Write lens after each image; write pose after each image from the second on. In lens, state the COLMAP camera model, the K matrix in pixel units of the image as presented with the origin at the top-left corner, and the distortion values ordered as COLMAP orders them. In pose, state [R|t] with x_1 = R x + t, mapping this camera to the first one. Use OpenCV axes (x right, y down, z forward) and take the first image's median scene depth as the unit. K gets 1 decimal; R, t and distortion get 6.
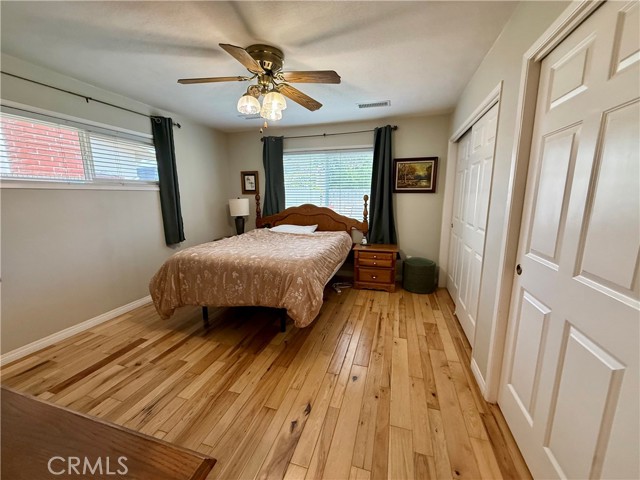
lens RADIAL K [[254.2, 0, 318.5], [0, 254.2, 238.2], [0, 0, 1]] dist [-0.000414, 0.000124]
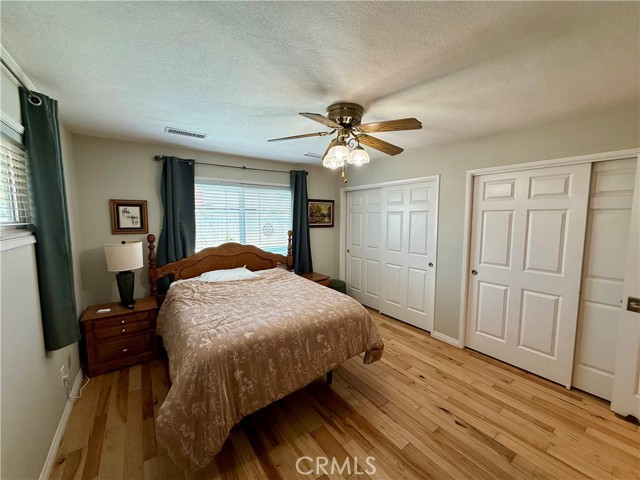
lens RADIAL K [[254.2, 0, 318.5], [0, 254.2, 238.2], [0, 0, 1]] dist [-0.000414, 0.000124]
pose [[0.612388, -0.064604, 0.787914, -0.603272], [0.131846, 0.991043, -0.021215, -0.104139], [-0.779486, 0.116875, 0.615420, 0.268026]]
